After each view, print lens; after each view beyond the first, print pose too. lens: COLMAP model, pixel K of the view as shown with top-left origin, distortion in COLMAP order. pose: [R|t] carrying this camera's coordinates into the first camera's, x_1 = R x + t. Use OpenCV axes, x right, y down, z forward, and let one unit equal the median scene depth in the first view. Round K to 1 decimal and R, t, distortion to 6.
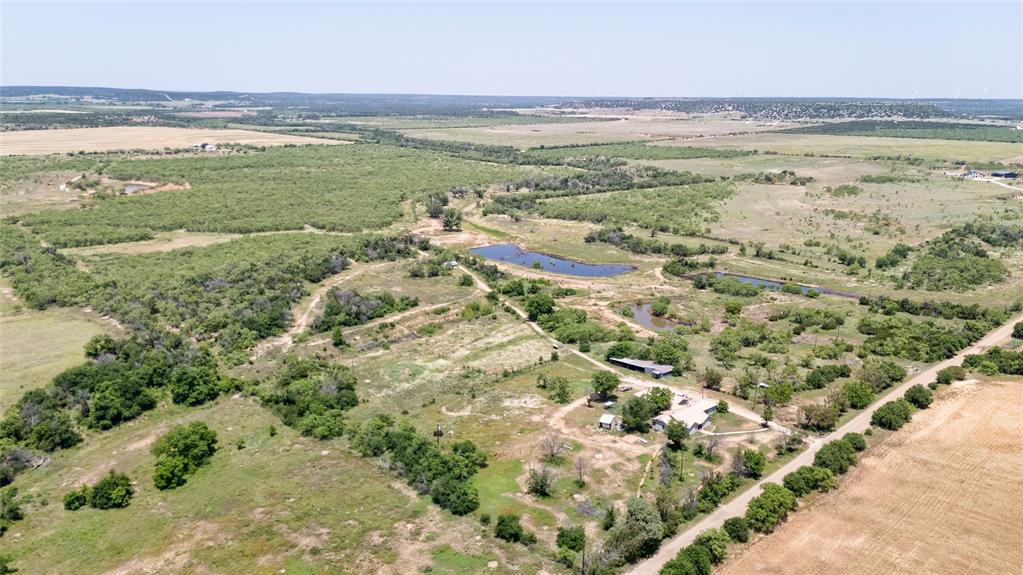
lens RADIAL K [[737.7, 0, 511.5], [0, 737.7, 287.5], [0, 0, 1]] dist [0.071166, -0.051057]
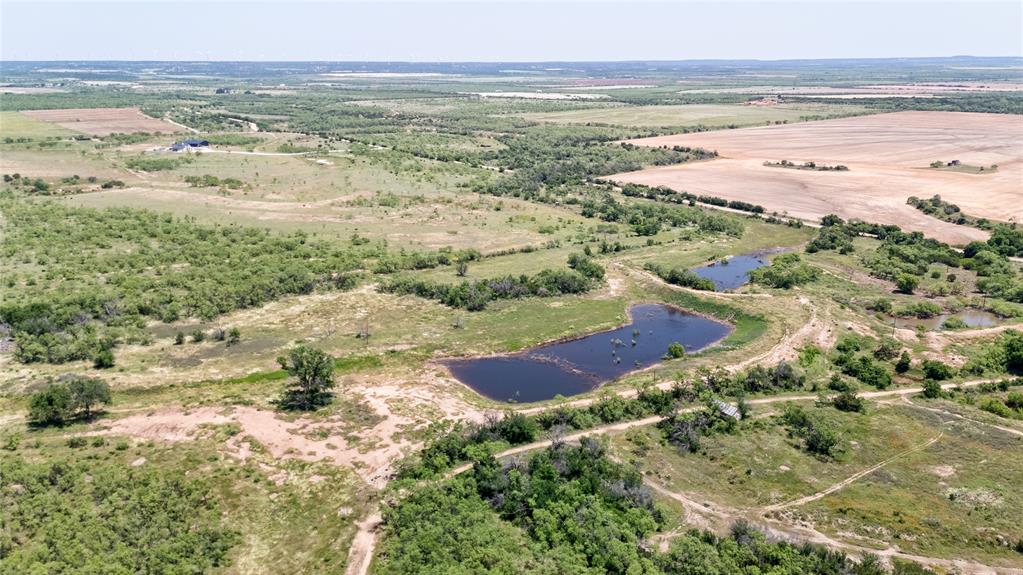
lens RADIAL K [[780.2, 0, 497.5], [0, 780.2, 289.1], [0, 0, 1]] dist [0.089762, -0.098071]
pose [[0.144822, -0.287061, 0.946902, -0.404288], [0.256109, 0.935252, 0.244359, -0.189689], [-0.955738, 0.207122, 0.208964, 0.714143]]
